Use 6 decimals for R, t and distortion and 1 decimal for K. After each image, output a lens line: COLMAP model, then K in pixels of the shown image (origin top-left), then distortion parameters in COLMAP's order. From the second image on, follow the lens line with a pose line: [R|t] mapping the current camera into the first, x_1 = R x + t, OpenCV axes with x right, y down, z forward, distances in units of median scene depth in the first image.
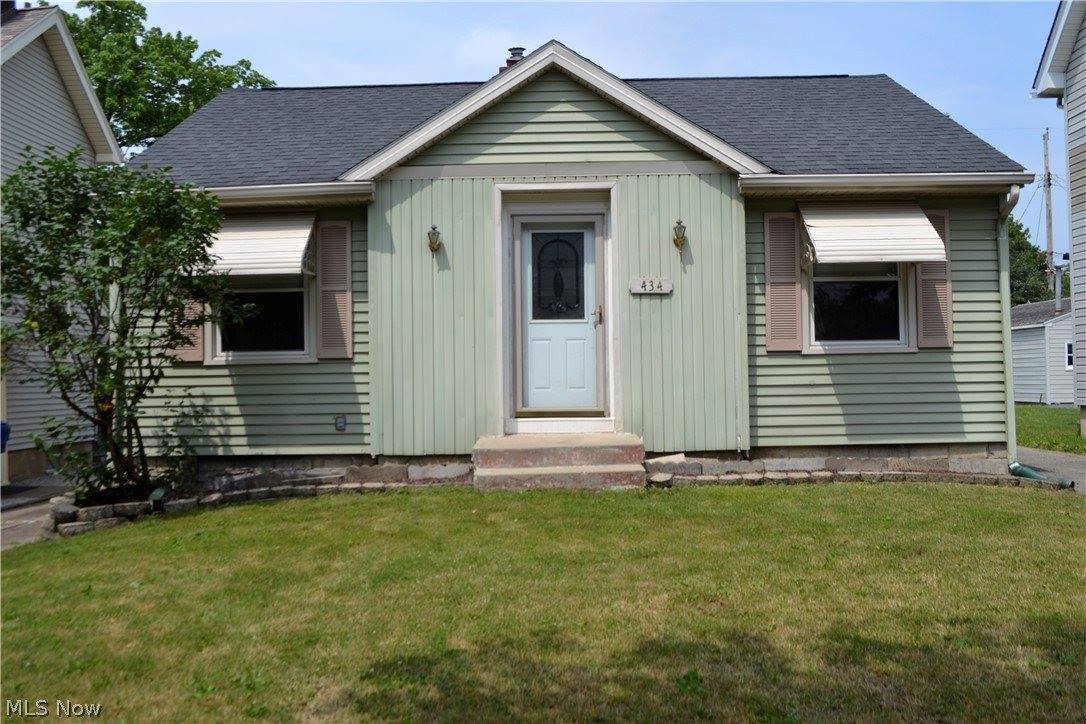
lens RADIAL K [[993.8, 0, 542.2], [0, 993.8, 358.6], [0, 0, 1]] dist [-0.064177, 0.000000]
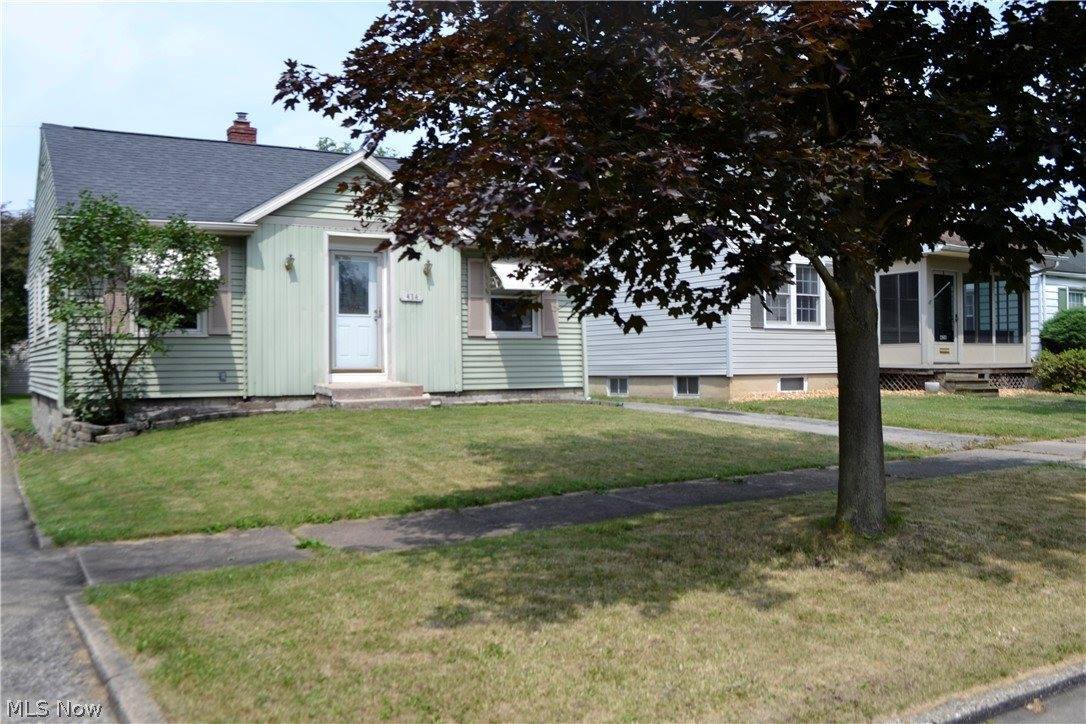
lens RADIAL K [[993.8, 0, 543.8], [0, 993.8, 363.2], [0, 0, 1]] dist [-0.064177, 0.000000]
pose [[0.848425, 0.008215, 0.529251, -0.600332], [-0.011917, 0.999923, 0.003583, 0.033142], [-0.529181, -0.009346, 0.848458, -0.581598]]
